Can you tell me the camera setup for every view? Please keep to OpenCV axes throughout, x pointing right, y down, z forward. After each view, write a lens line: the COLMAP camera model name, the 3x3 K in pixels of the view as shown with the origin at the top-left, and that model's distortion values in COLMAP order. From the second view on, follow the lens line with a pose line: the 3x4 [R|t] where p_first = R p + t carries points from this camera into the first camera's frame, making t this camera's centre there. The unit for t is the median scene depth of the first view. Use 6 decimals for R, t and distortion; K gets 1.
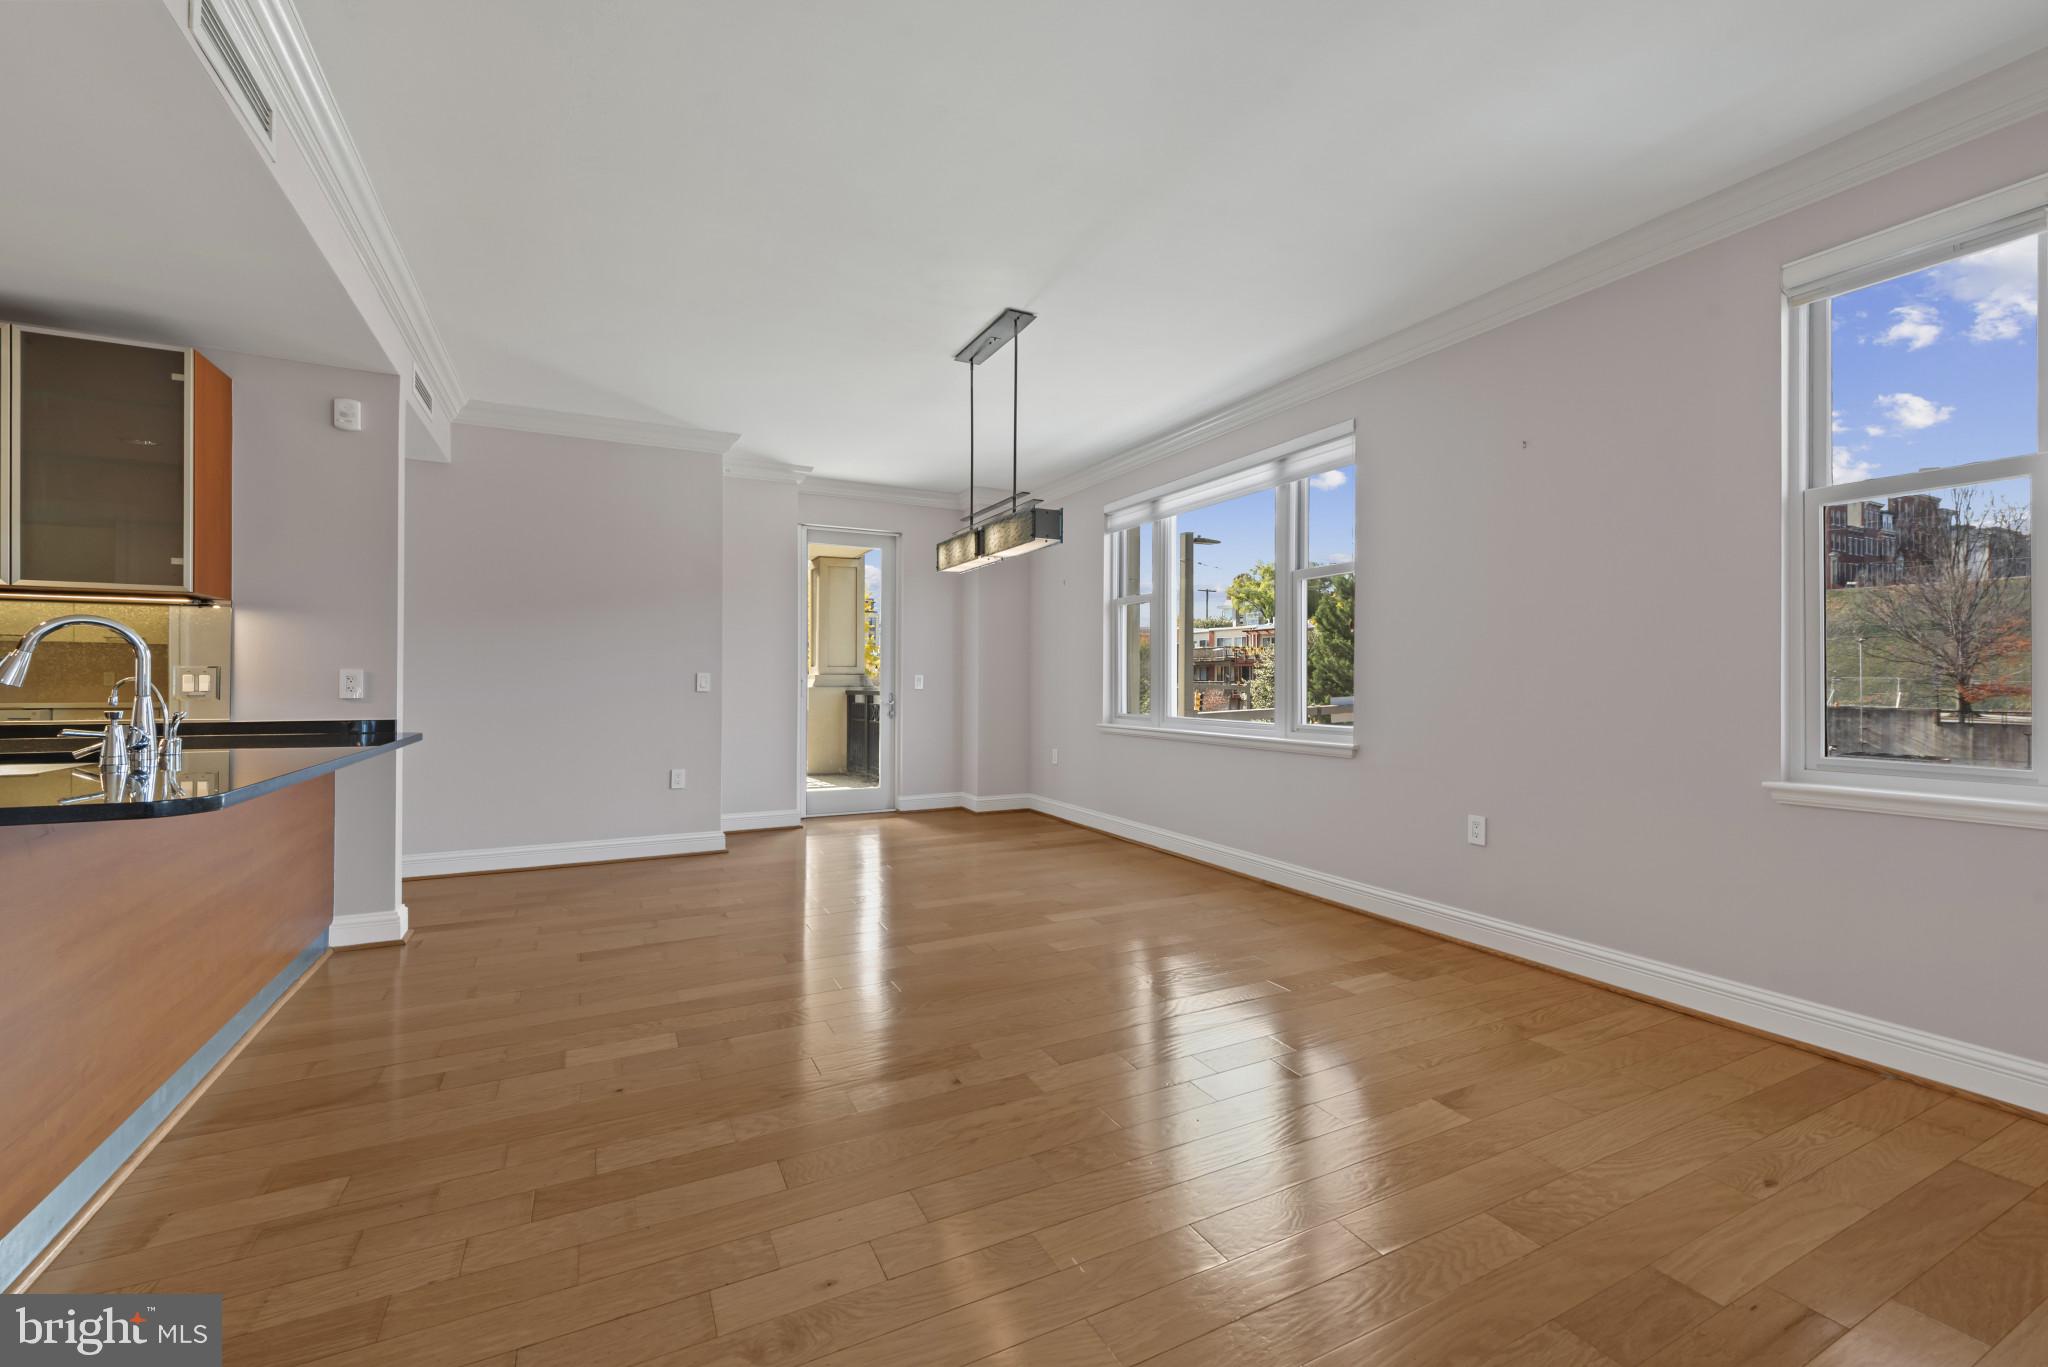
lens RADIAL K [[843.6, 0, 1021.9], [0, 843.6, 680.5], [0, 0, 1]] dist [0.014780, -0.004044]
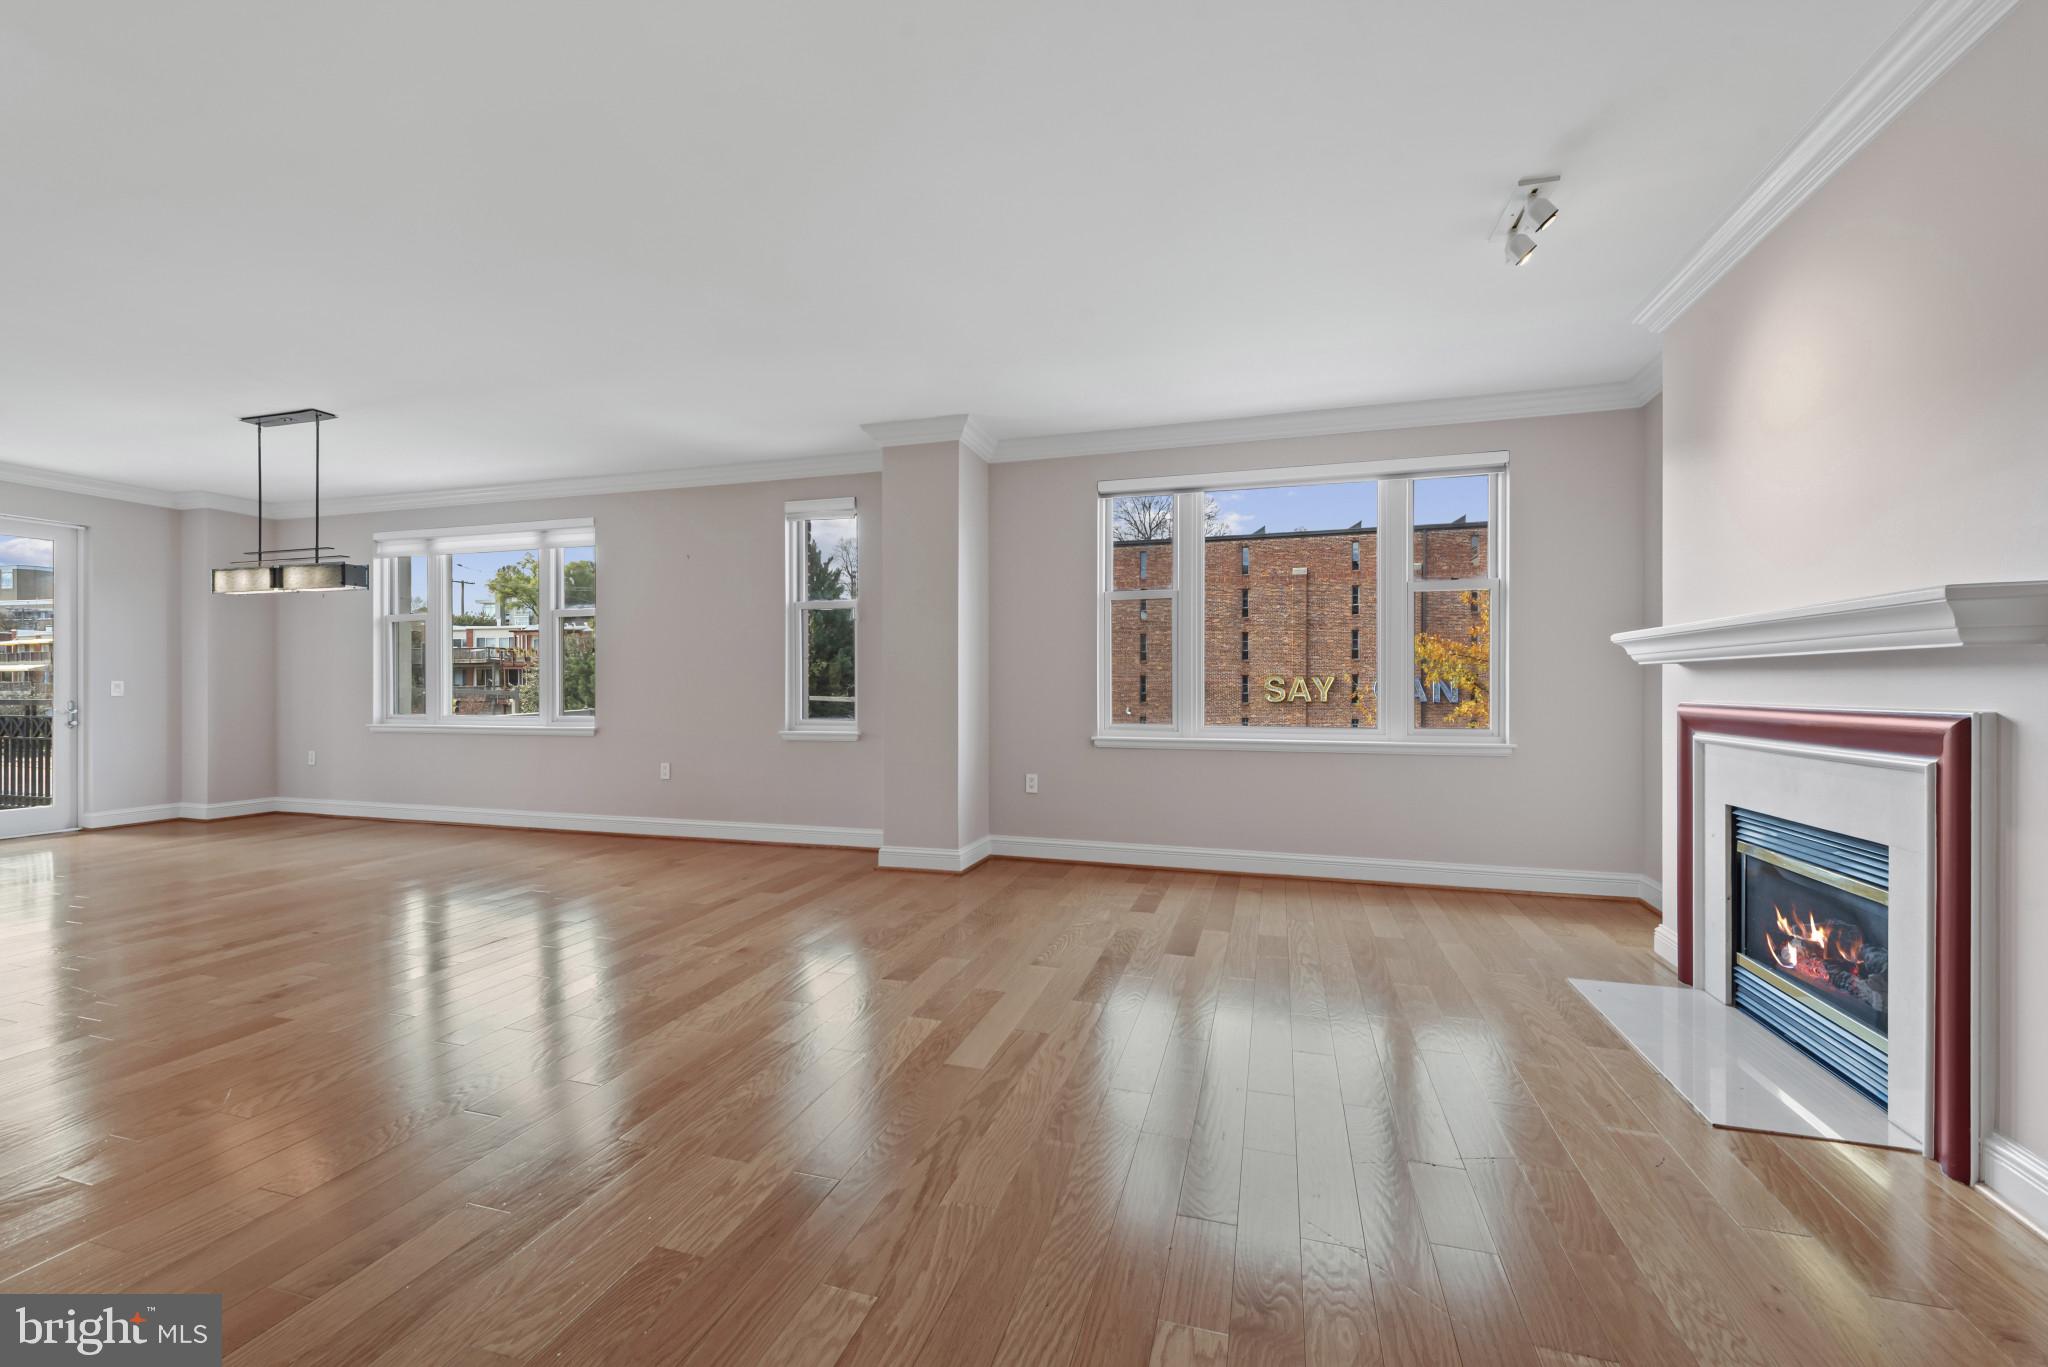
lens RADIAL K [[843.6, 0, 1026.1], [0, 843.6, 686.1], [0, 0, 1]] dist [0.014780, -0.004044]
pose [[0.694203, -0.001071, 0.719778, -0.188396], [0.000422, 0.999999, 0.001080, -0.002329], [-0.719779, -0.000446, 0.694203, -0.694367]]
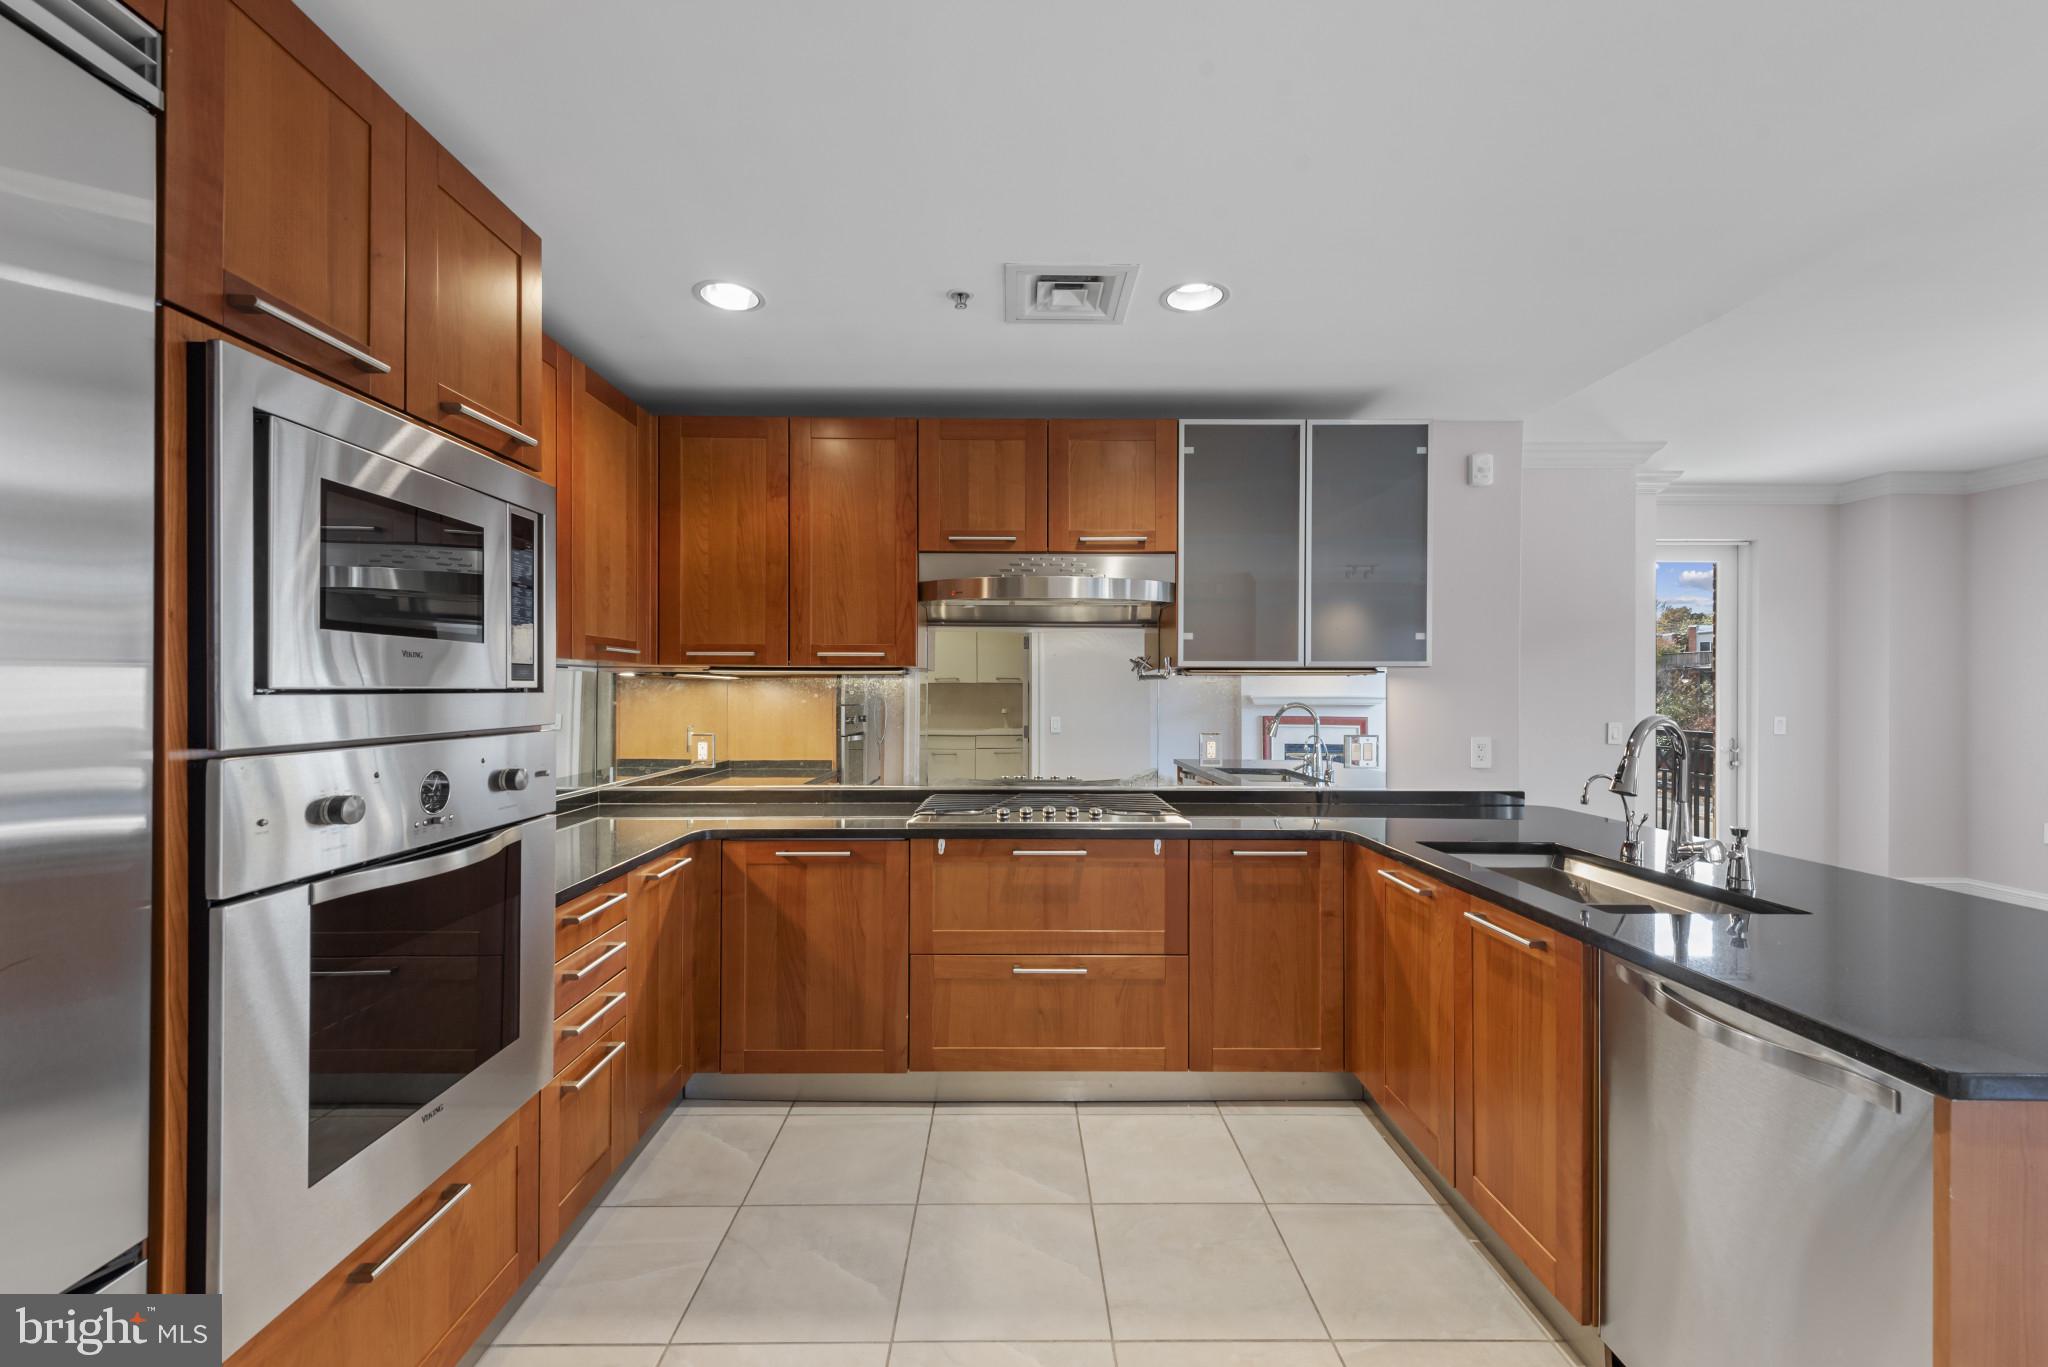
lens RADIAL K [[843.6, 0, 1025.7], [0, 843.6, 688.3], [0, 0, 1]] dist [0.014780, -0.004044]
pose [[0.900510, -0.002373, -0.434829, -0.754336], [0.001734, 0.999997, -0.001867, -0.060545], [0.434832, 0.000927, 0.900511, -0.065691]]
